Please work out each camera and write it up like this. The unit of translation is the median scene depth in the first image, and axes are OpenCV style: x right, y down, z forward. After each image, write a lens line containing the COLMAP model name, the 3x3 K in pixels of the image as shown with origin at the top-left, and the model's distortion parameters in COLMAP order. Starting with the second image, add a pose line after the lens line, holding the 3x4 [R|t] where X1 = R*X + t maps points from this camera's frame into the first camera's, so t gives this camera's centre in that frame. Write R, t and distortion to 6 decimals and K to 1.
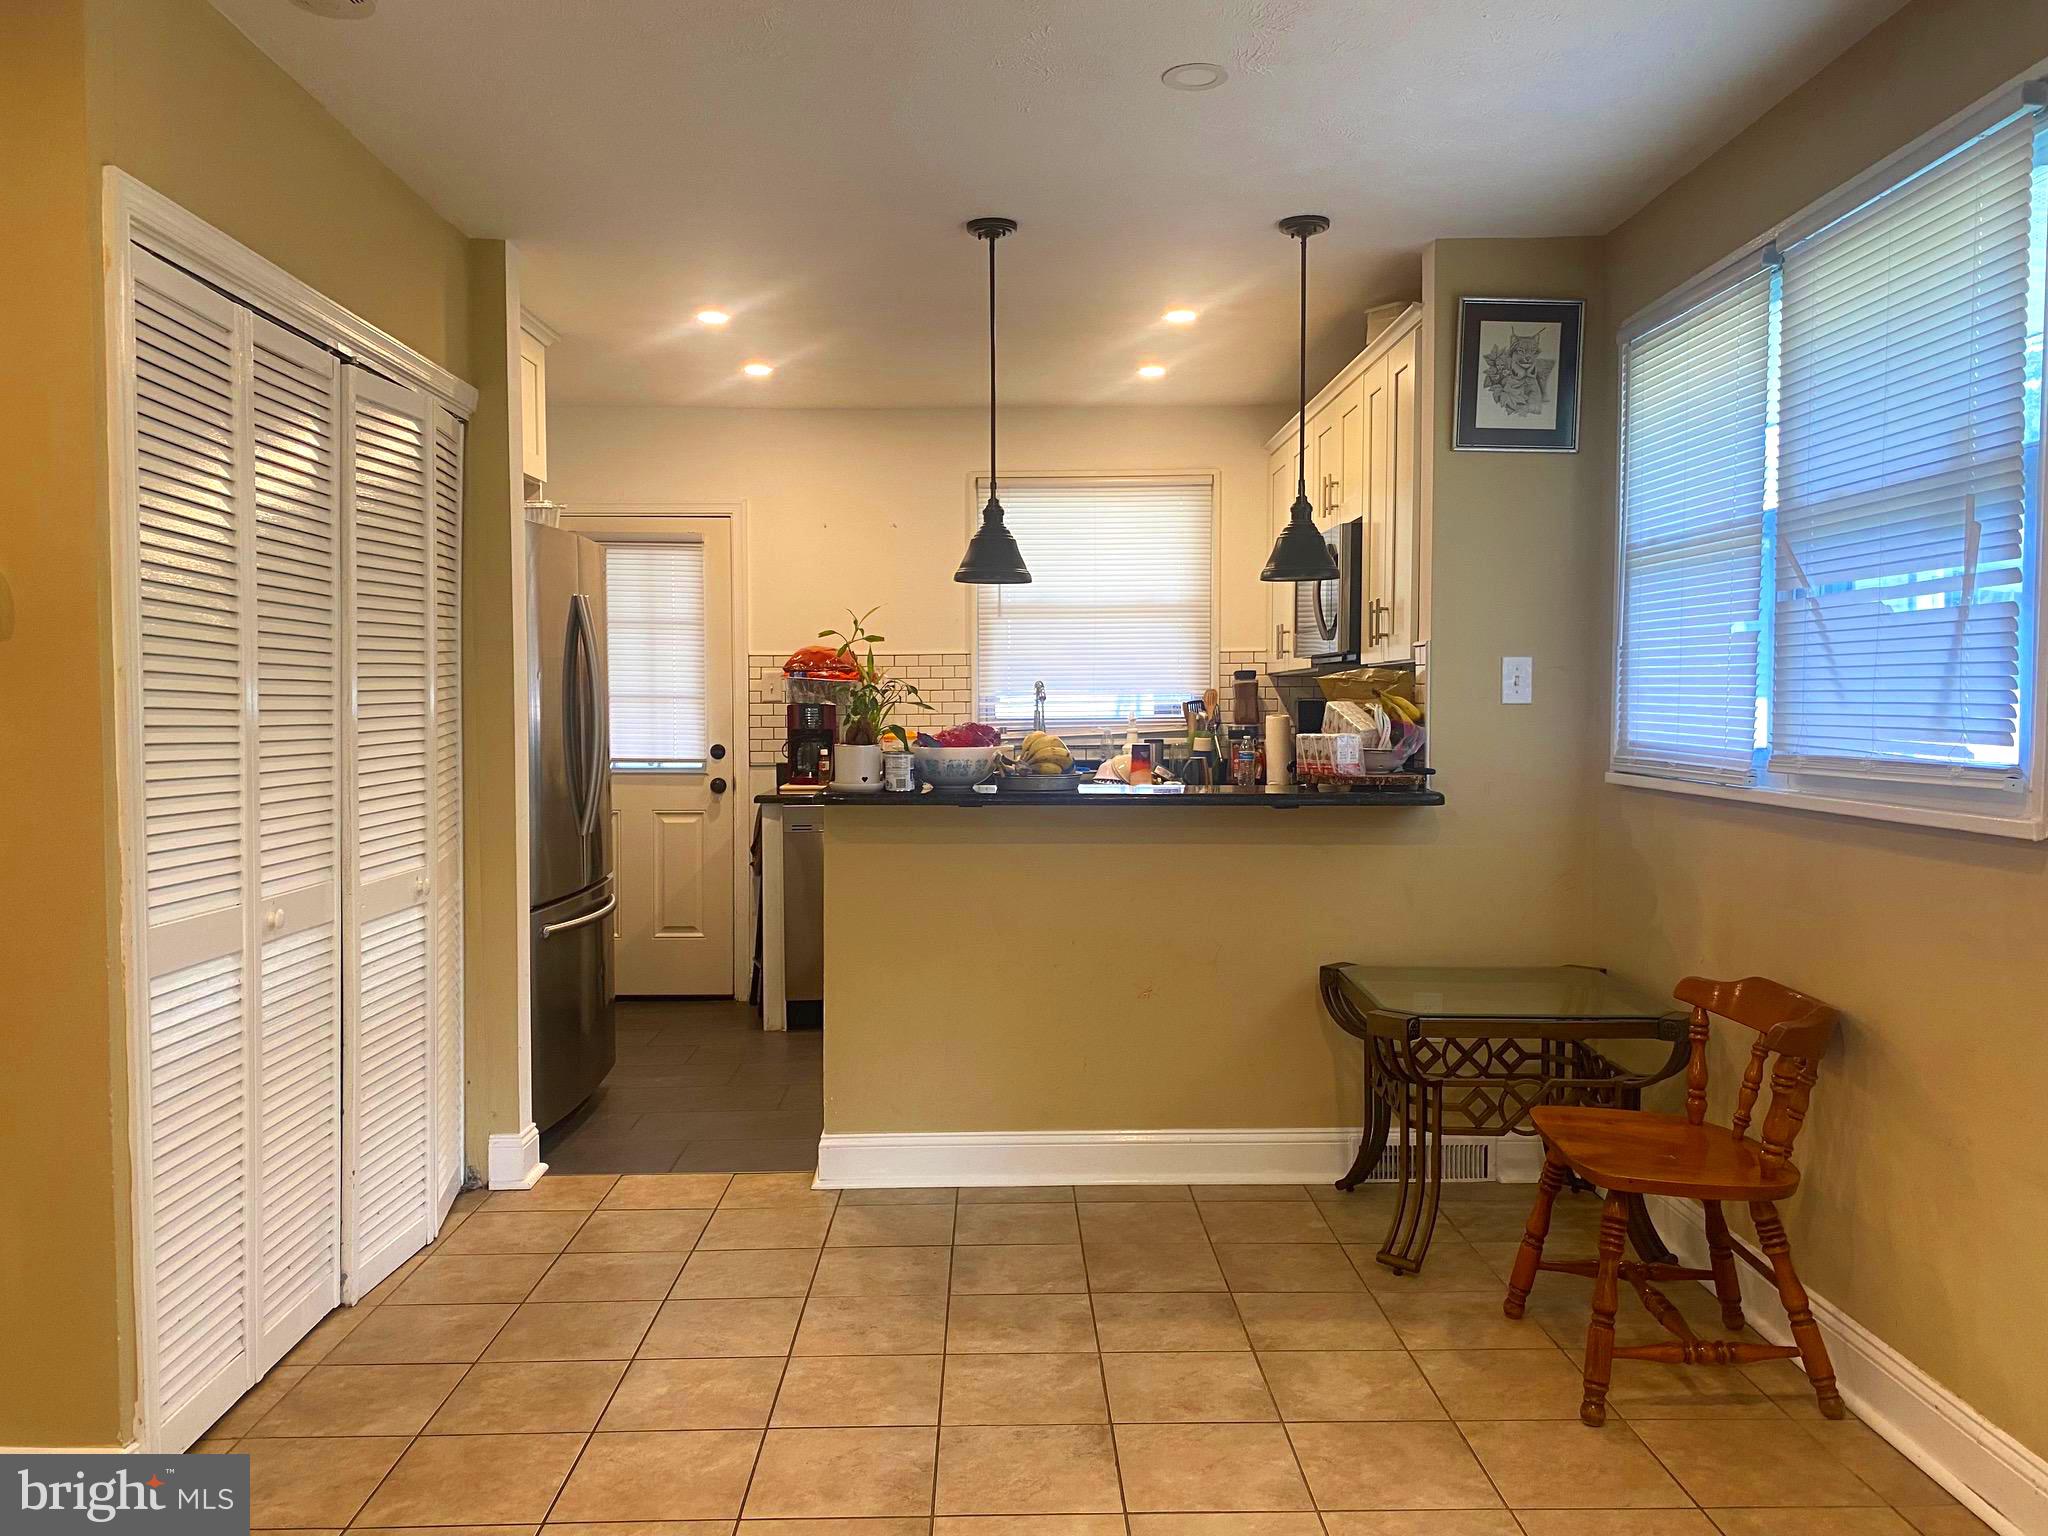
lens RADIAL K [[1553.9, 0, 1013.4], [0, 1553.9, 773.6], [0, 0, 1]] dist [0.042538, -0.068146]
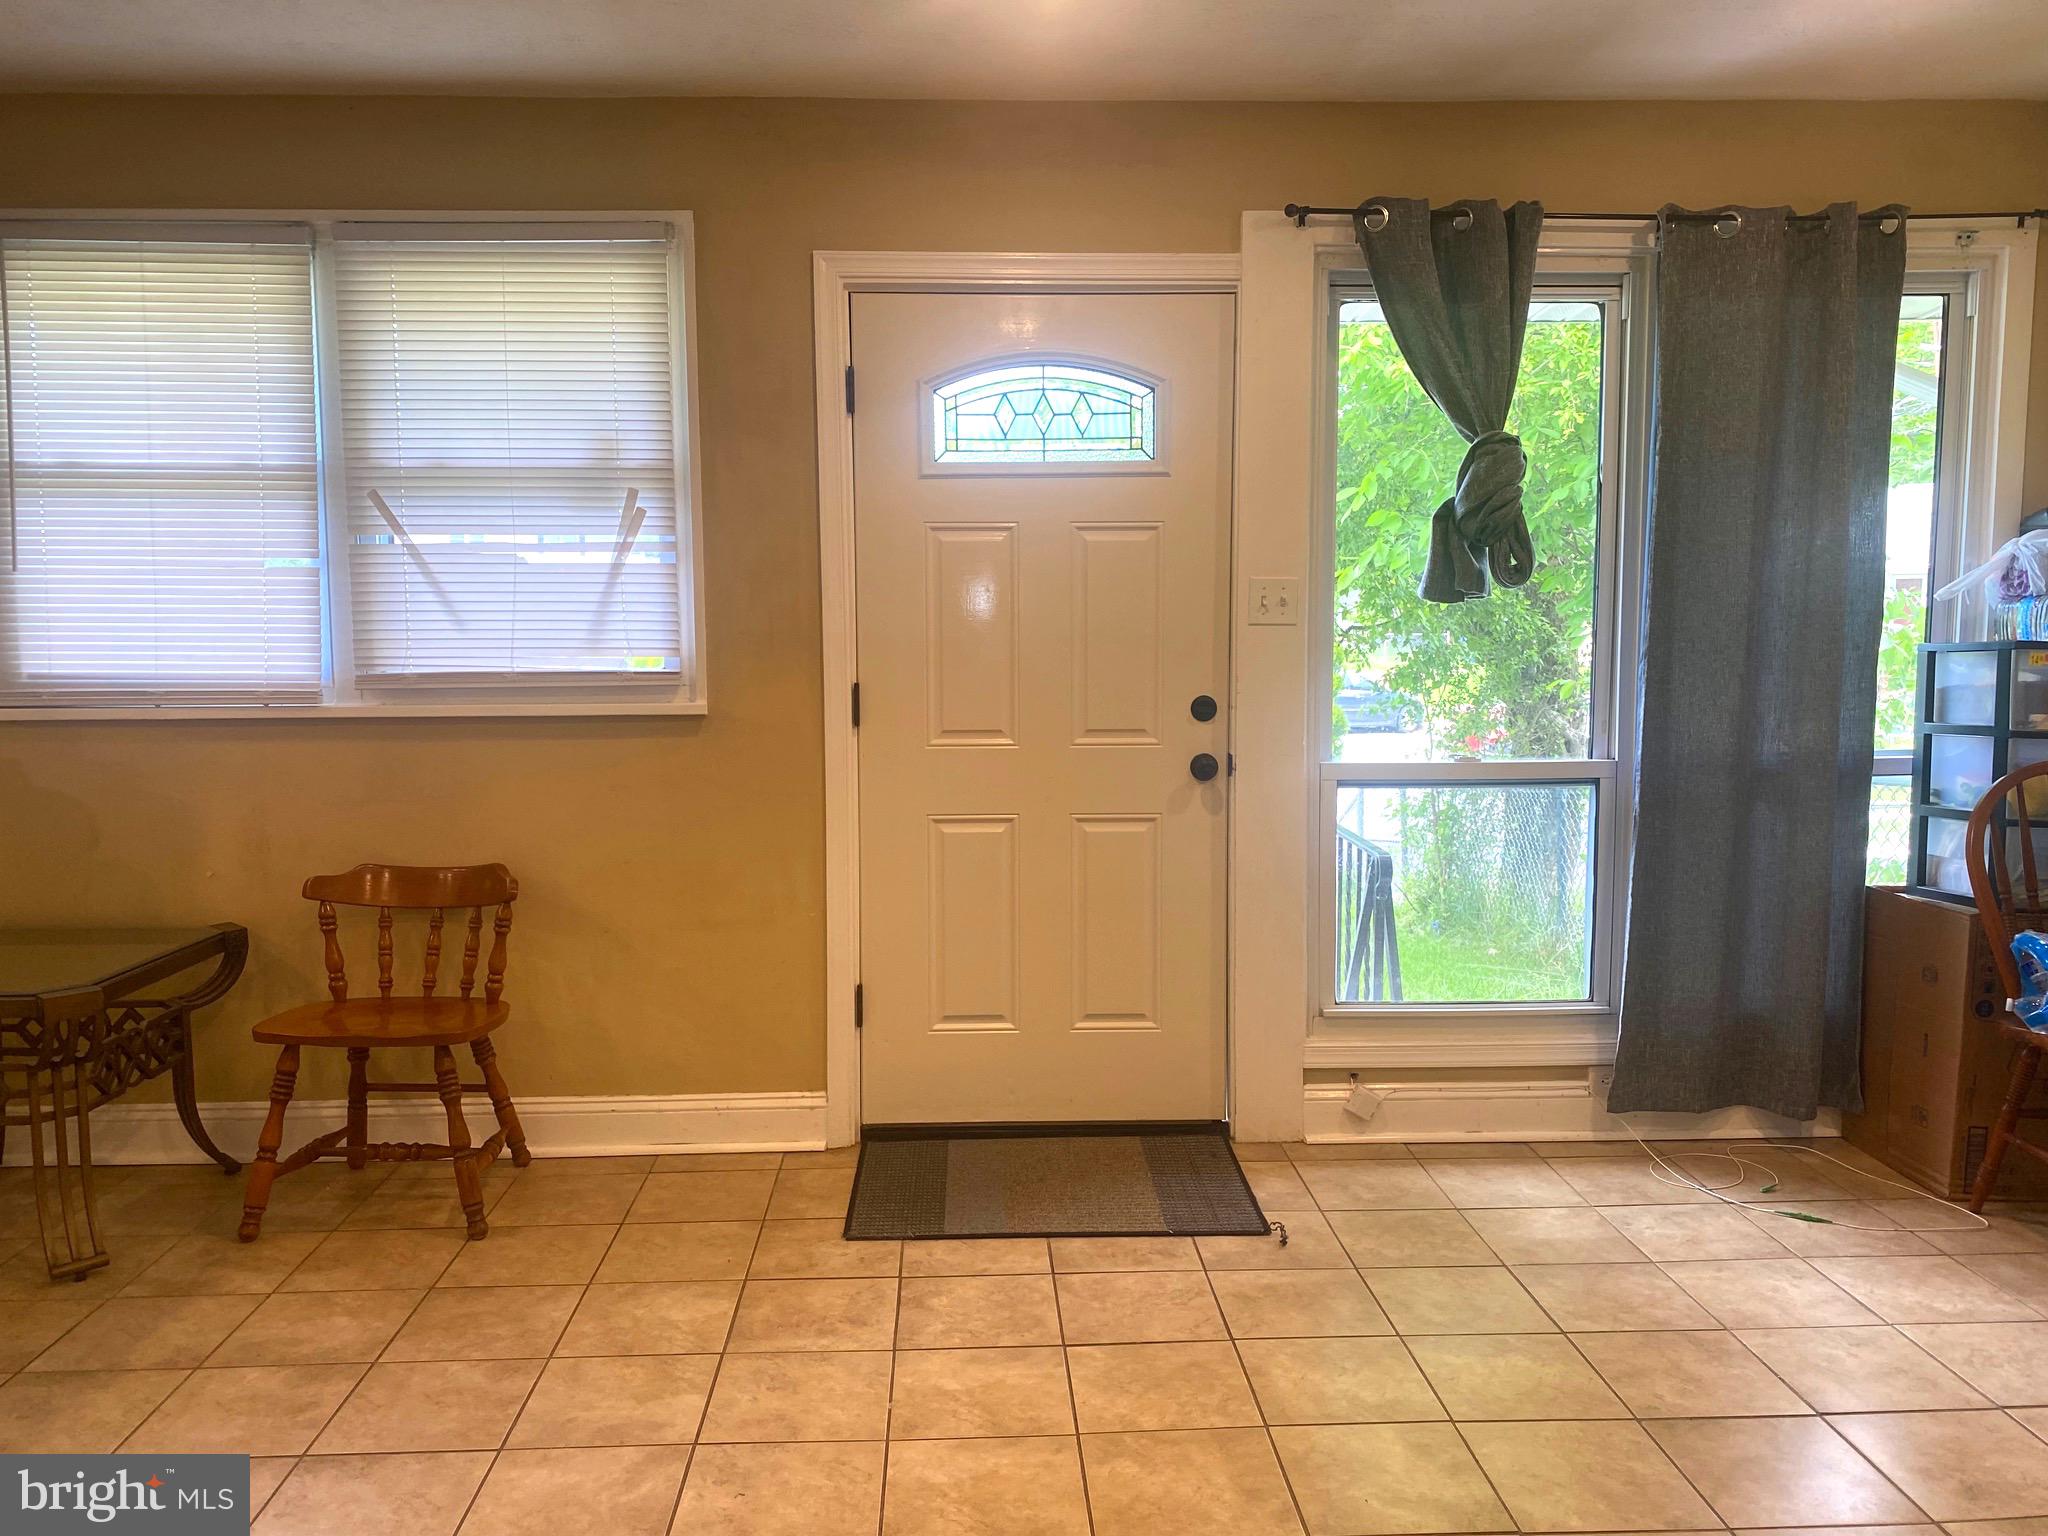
lens RADIAL K [[1553.9, 0, 1022.2], [0, 1553.9, 756.8], [0, 0, 1]] dist [0.042538, -0.068146]
pose [[-0.032655, -0.088009, 0.995584, -0.773975], [0.055320, 0.994429, 0.089722, -0.030336], [-0.997935, 0.058006, -0.027604, 0.584732]]
